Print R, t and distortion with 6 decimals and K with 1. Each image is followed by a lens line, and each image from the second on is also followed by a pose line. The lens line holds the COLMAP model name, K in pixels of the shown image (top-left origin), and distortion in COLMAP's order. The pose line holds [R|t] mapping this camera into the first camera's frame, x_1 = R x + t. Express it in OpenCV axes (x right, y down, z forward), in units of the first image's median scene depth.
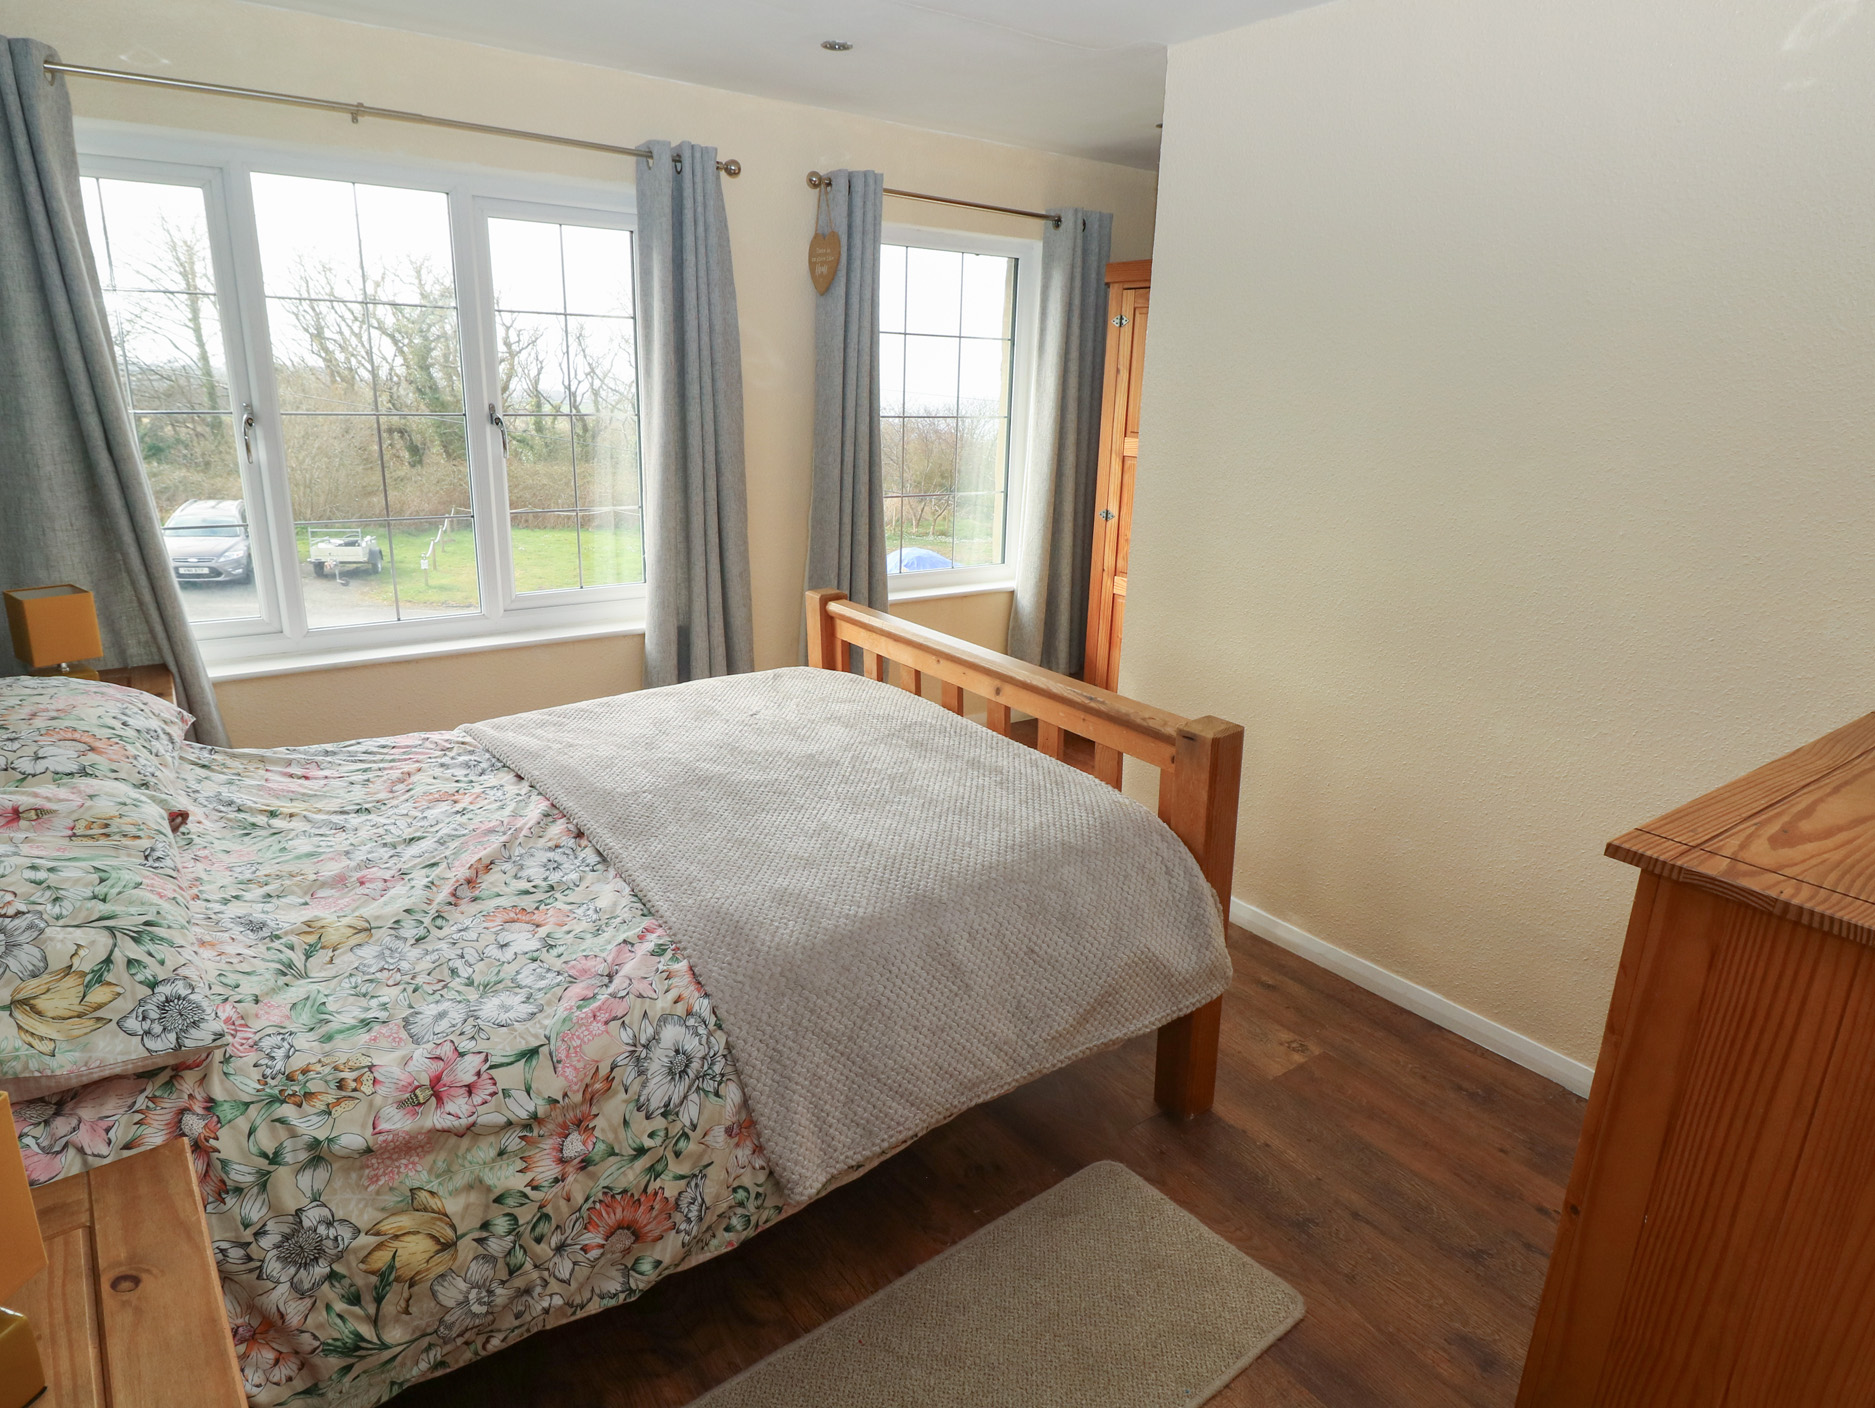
lens RADIAL K [[1138.9, 0, 939.0], [0, 1138.9, 706.2], [0, 0, 1]] dist [-0.025817, -0.000534]
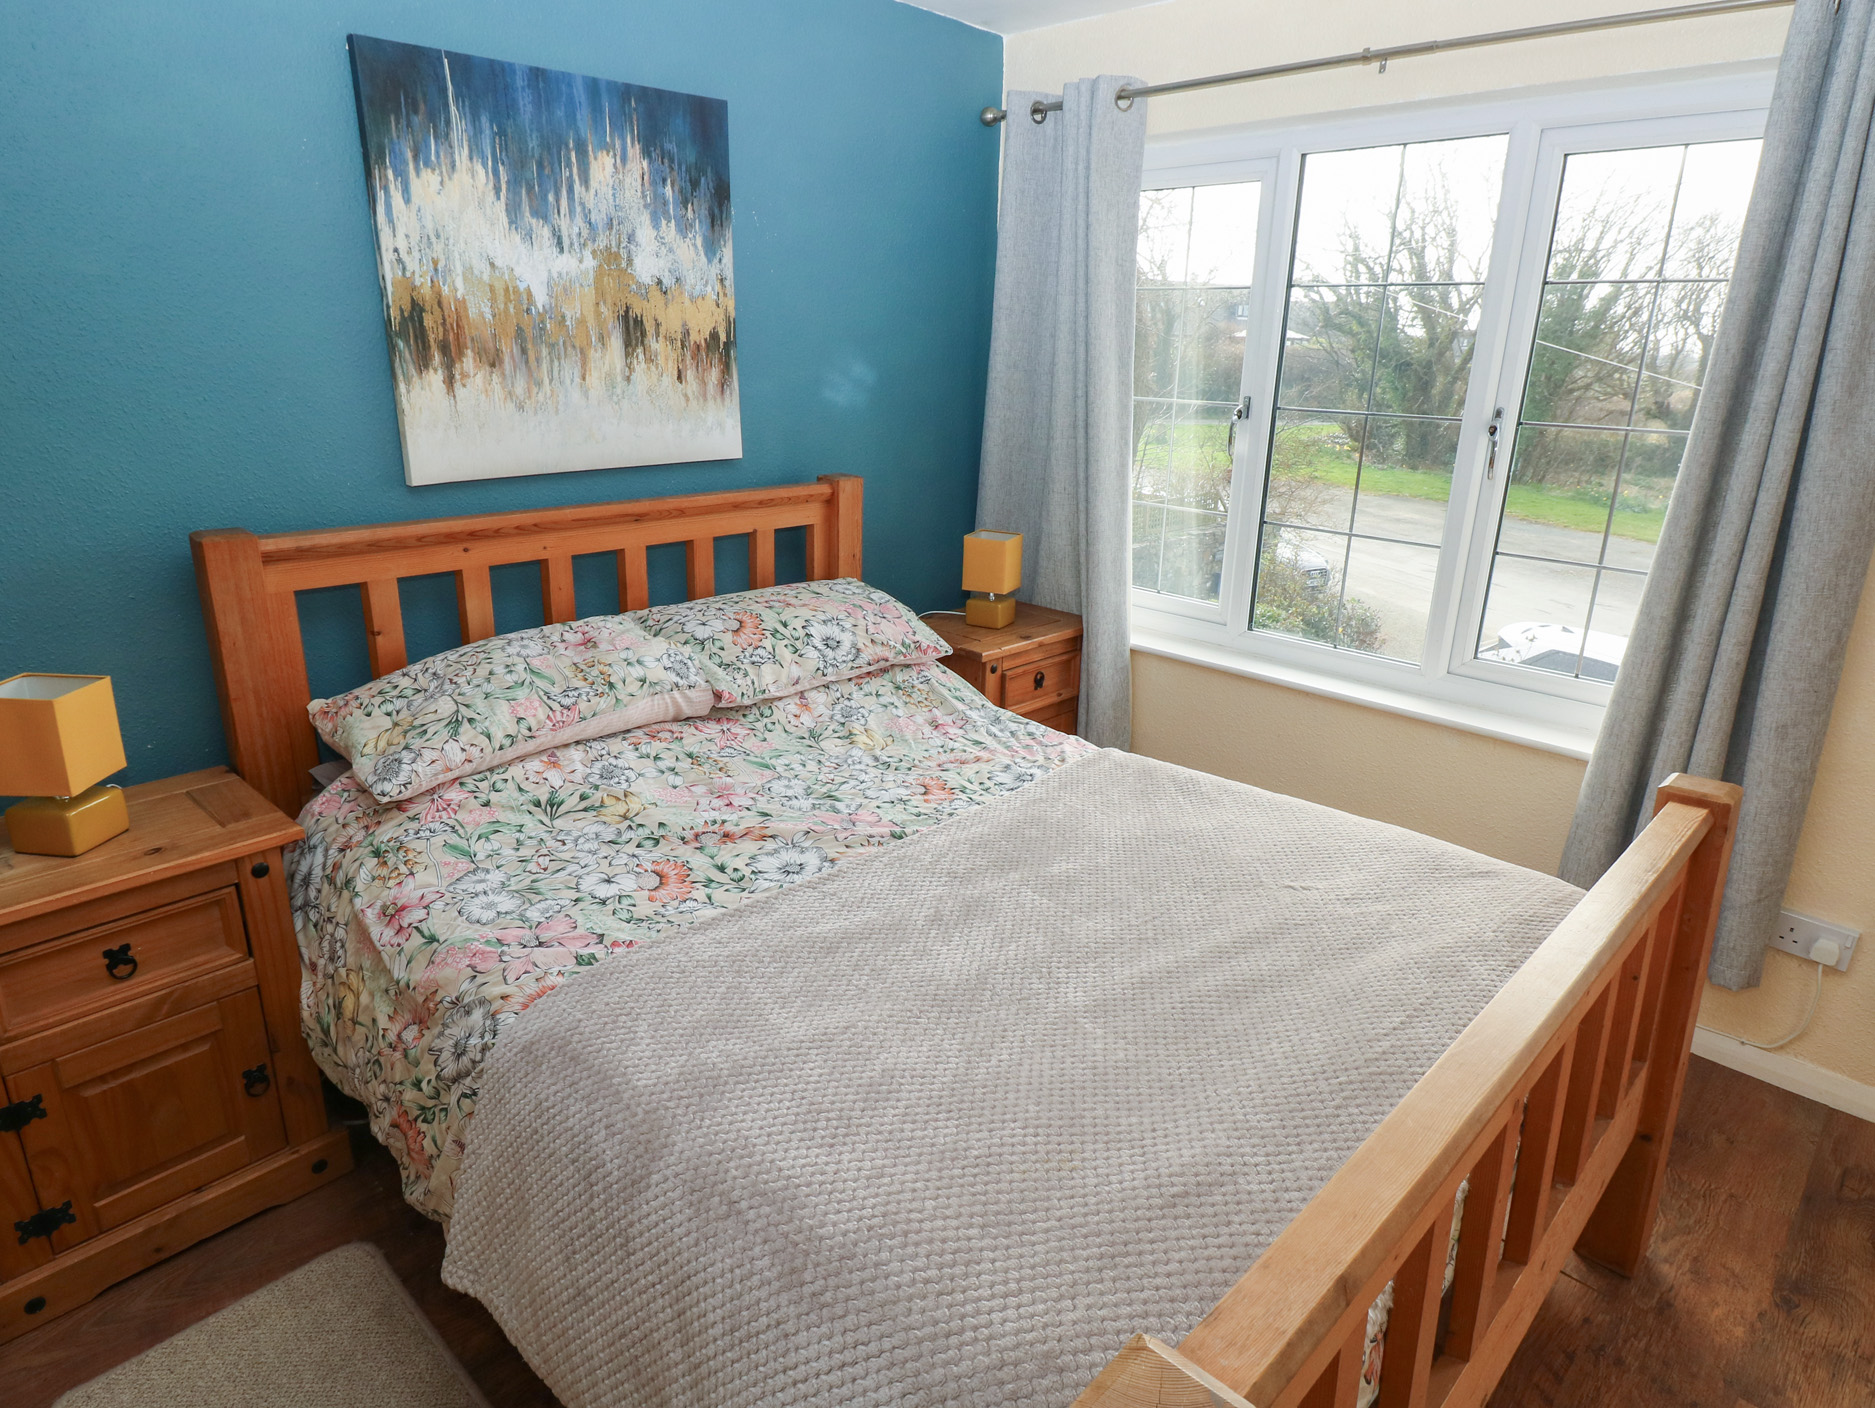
lens RADIAL K [[1075.8, 0, 934.1], [0, 1075.8, 695.9], [0, 0, 1]] dist [-0.013685, -0.002601]
pose [[0.119312, 0.274773, -0.954078, 0.568502], [-0.290894, 0.928447, 0.231014, -0.273392], [0.949287, 0.249973, 0.190705, 1.048134]]
